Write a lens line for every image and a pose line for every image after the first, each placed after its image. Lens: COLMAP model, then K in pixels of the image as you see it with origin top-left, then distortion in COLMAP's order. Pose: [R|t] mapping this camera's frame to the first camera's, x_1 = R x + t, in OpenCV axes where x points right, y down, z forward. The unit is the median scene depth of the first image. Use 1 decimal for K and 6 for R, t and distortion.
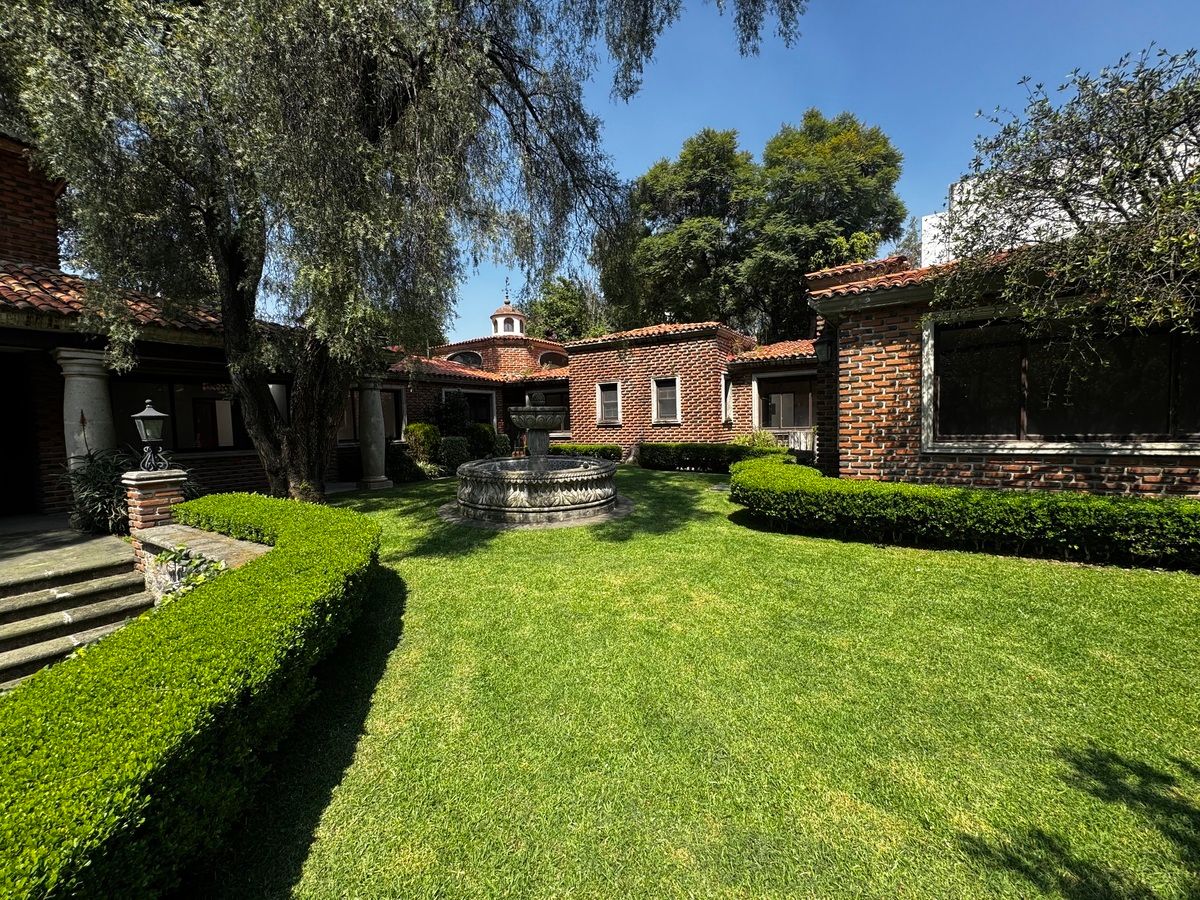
lens RADIAL K [[481.0, 0, 596.3], [0, 481.0, 444.6], [0, 0, 1]] dist [-0.002939, -0.000469]
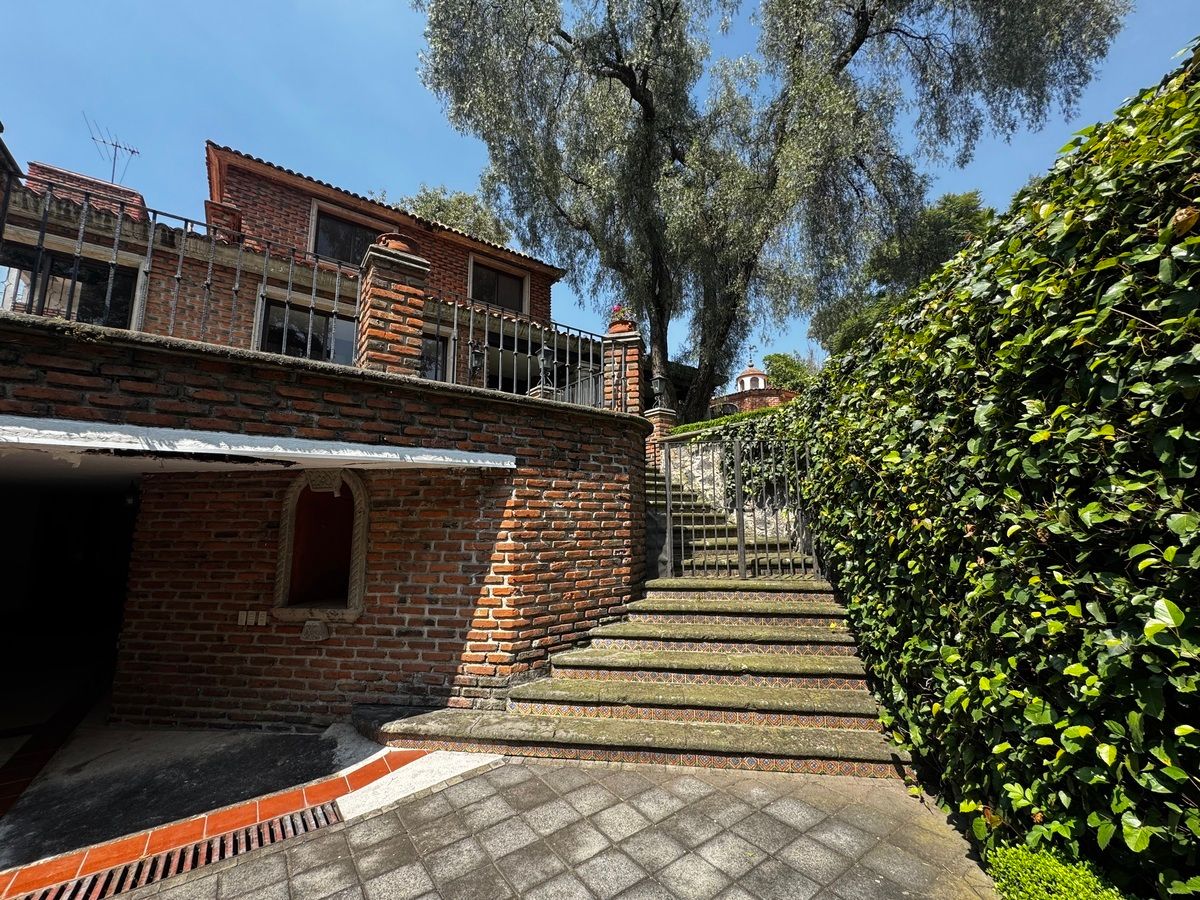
lens RADIAL K [[481.0, 0, 596.2], [0, 481.0, 446.5], [0, 0, 1]] dist [-0.002939, -0.000469]
pose [[0.933208, -0.028376, -0.358215, -0.144422], [-0.040664, 0.982134, -0.183736, 0.147193], [0.357029, 0.186030, 0.915382, -0.189039]]
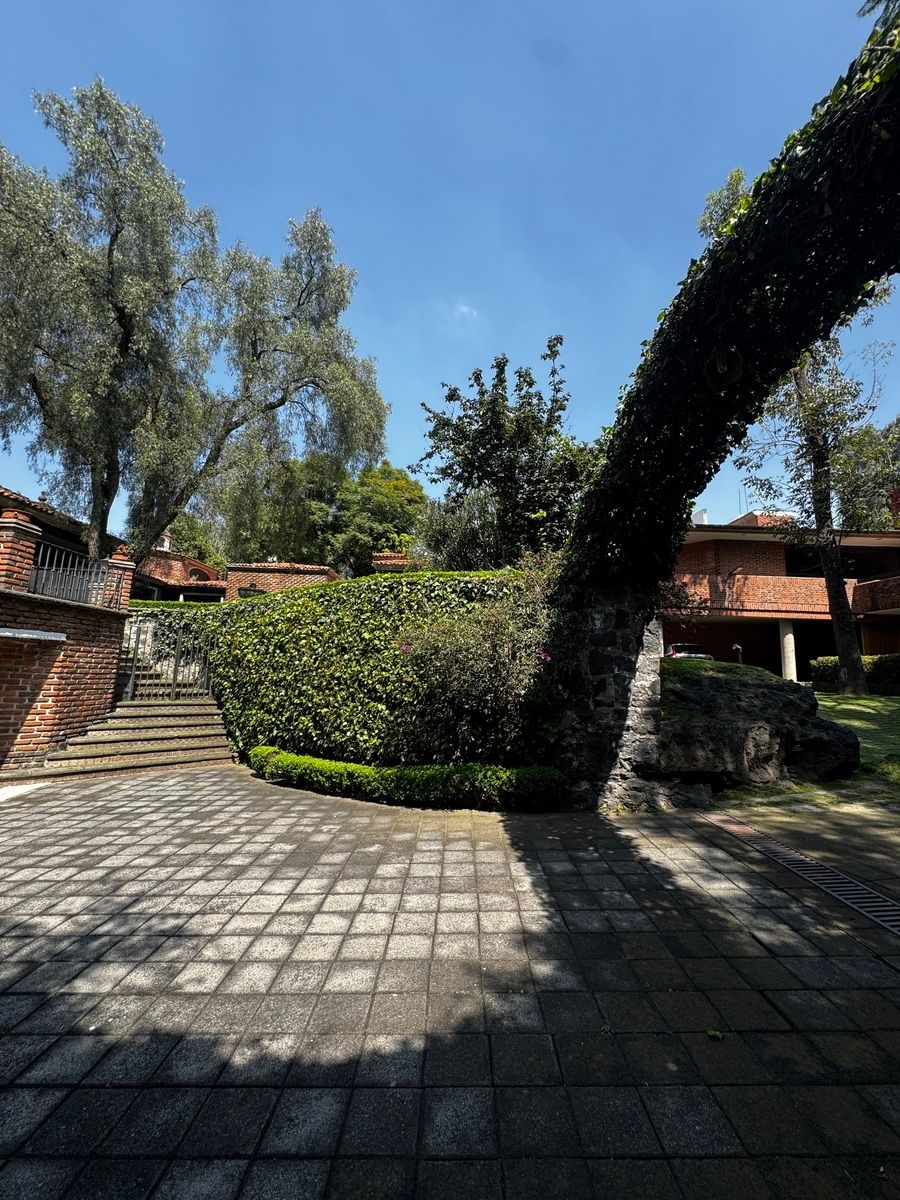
lens RADIAL K [[481.0, 0, 451.1], [0, 481.0, 602.7], [0, 0, 1]] dist [-0.002939, -0.000469]
pose [[0.842729, 0.136926, 0.520634, -0.197424], [-0.035564, 0.979160, -0.199953, 0.156563], [-0.537163, 0.149990, 0.830036, -0.519895]]
